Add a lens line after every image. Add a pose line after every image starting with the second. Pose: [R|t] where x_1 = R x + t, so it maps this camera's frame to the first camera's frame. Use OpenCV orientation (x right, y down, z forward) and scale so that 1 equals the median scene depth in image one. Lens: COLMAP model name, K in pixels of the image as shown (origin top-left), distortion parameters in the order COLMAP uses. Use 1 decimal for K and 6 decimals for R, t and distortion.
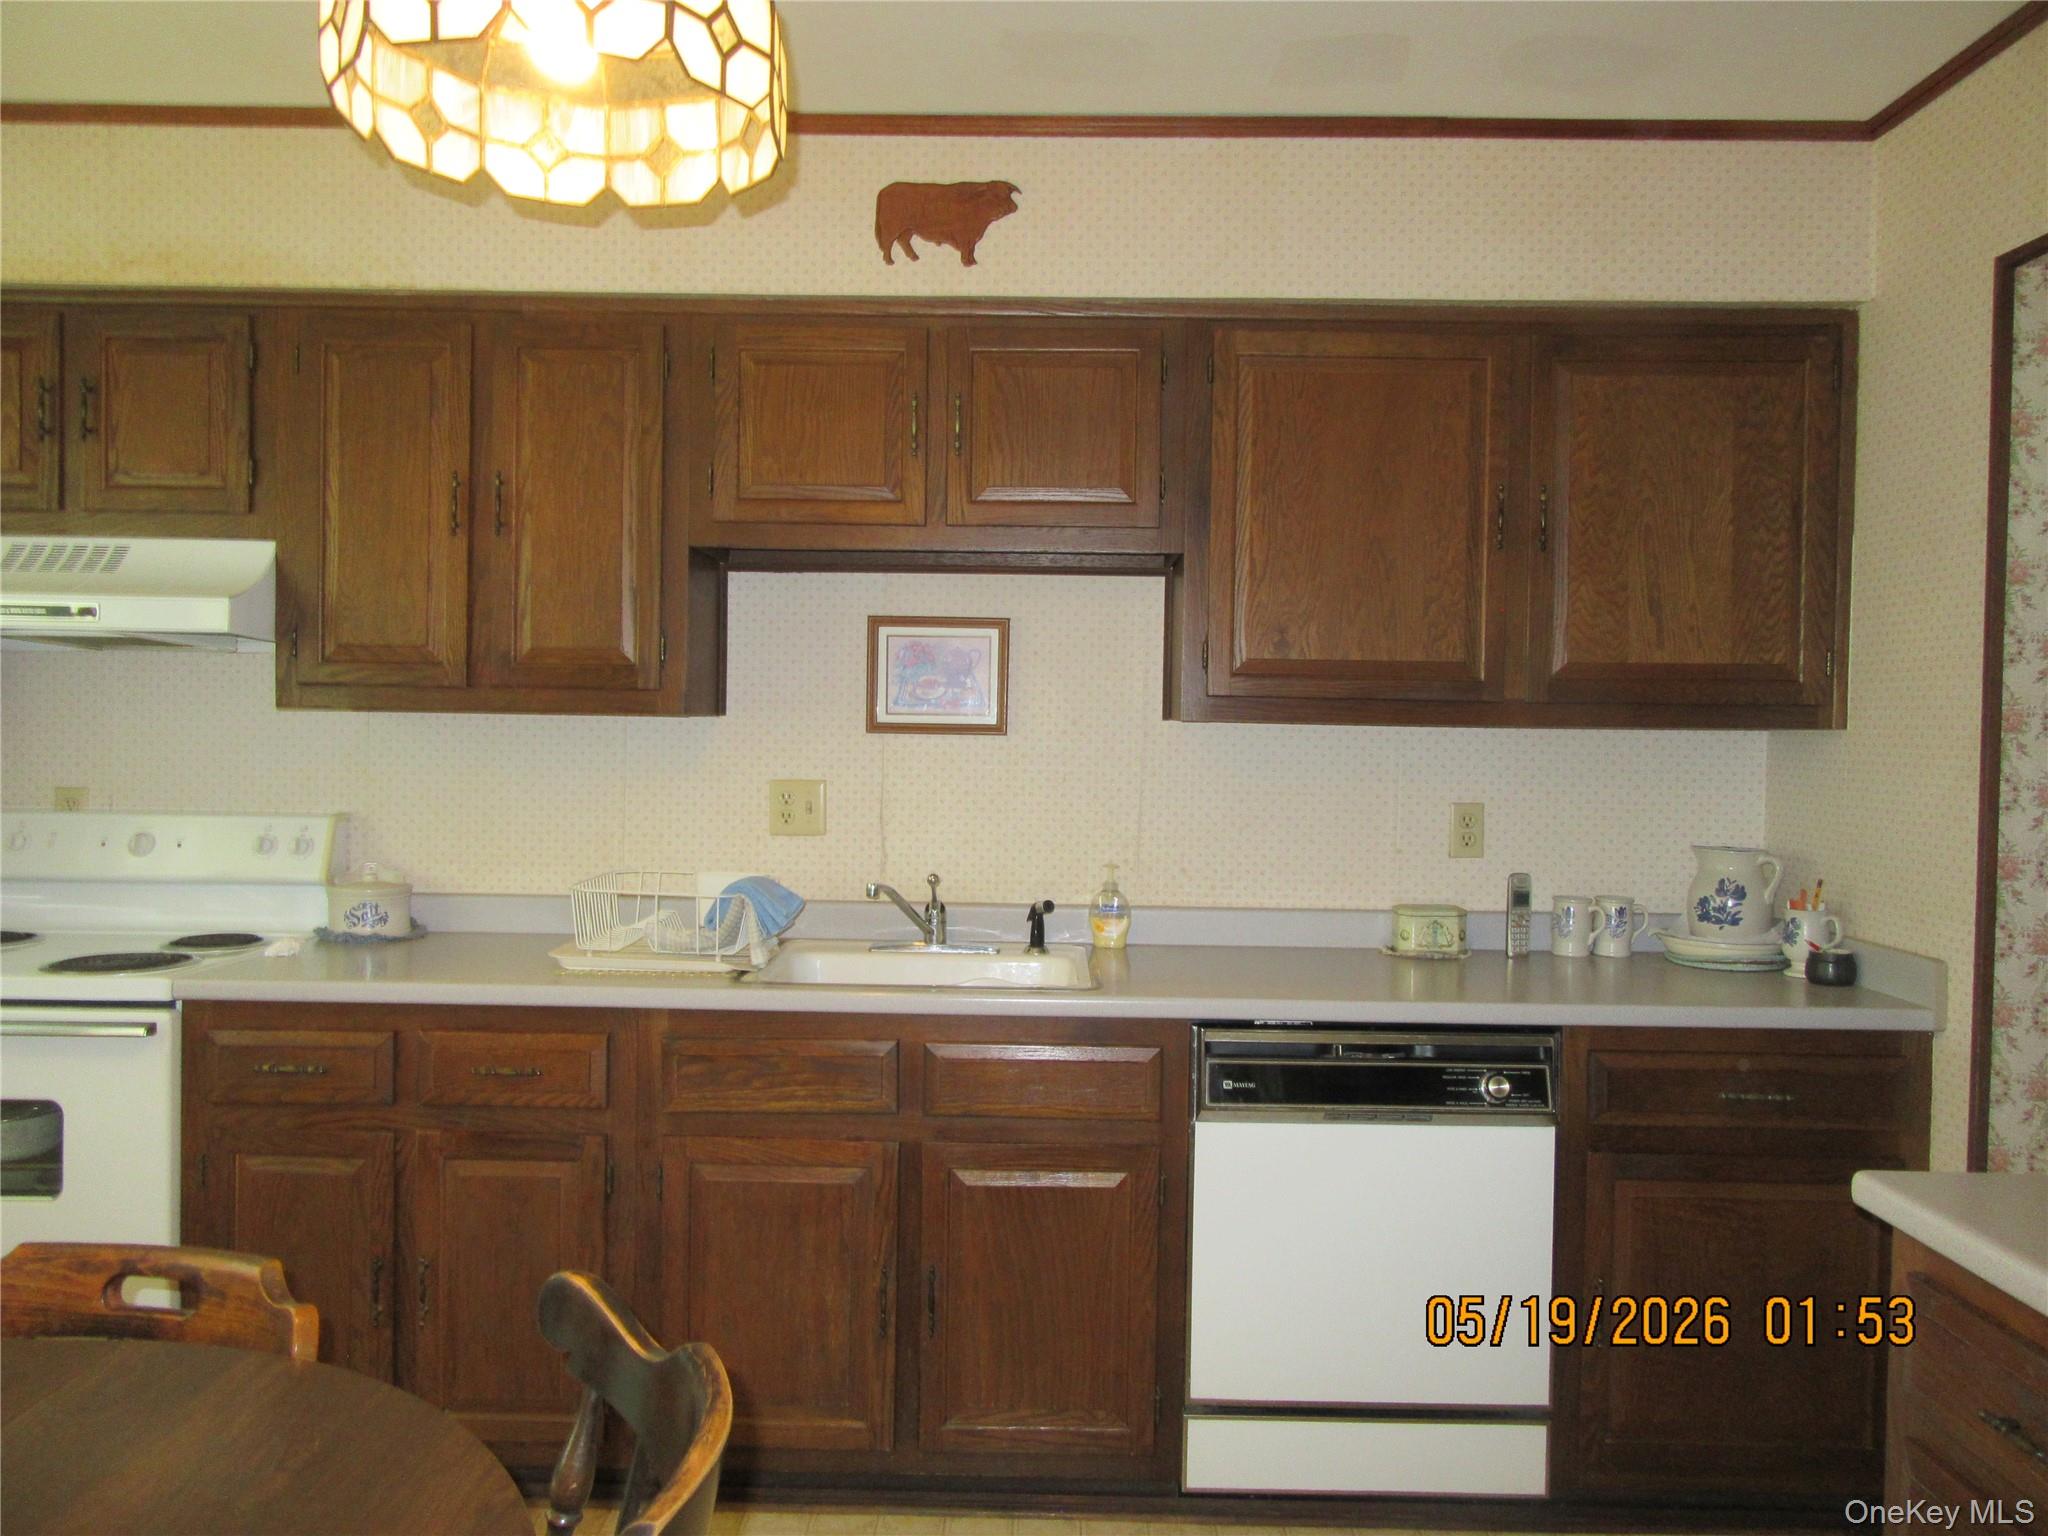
lens RADIAL K [[1523.2, 0, 1026.5], [0, 1523.2, 772.4], [0, 0, 1]] dist [-0.006504, 0.012352]
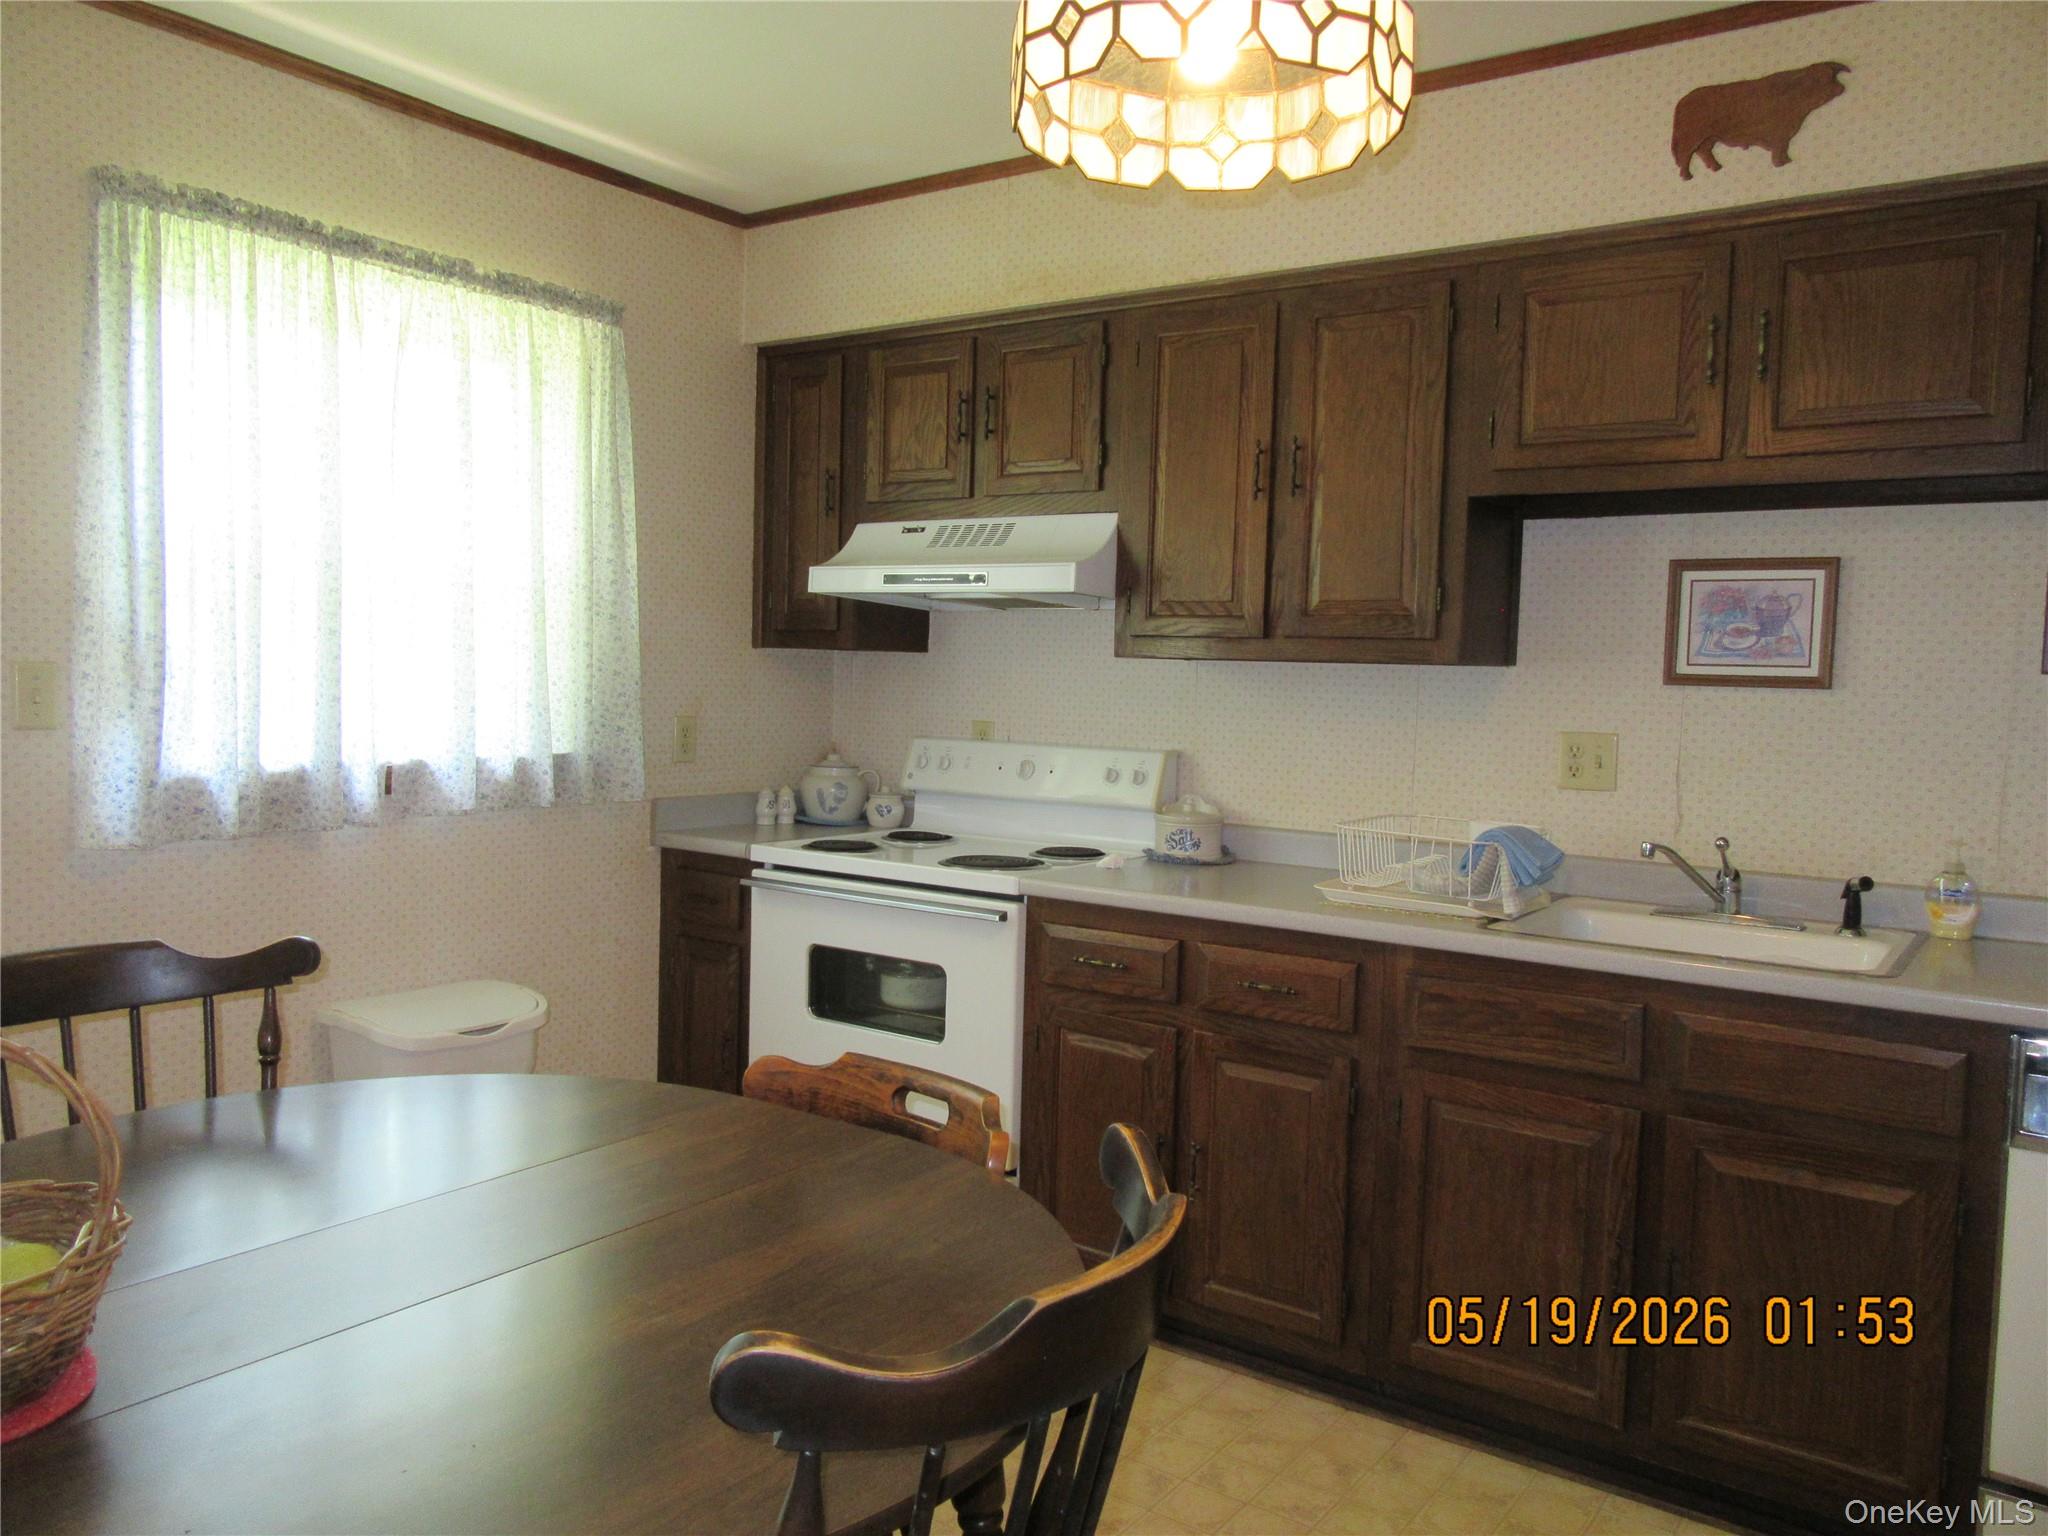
lens RADIAL K [[1523.2, 0, 1023.2], [0, 1523.2, 770.4], [0, 0, 1]] dist [-0.006504, 0.012352]
pose [[0.821941, 0.043269, -0.567927, 0.121249], [-0.029904, 0.999013, 0.032833, 0.008966], [0.568787, -0.010004, 0.822424, -0.000536]]
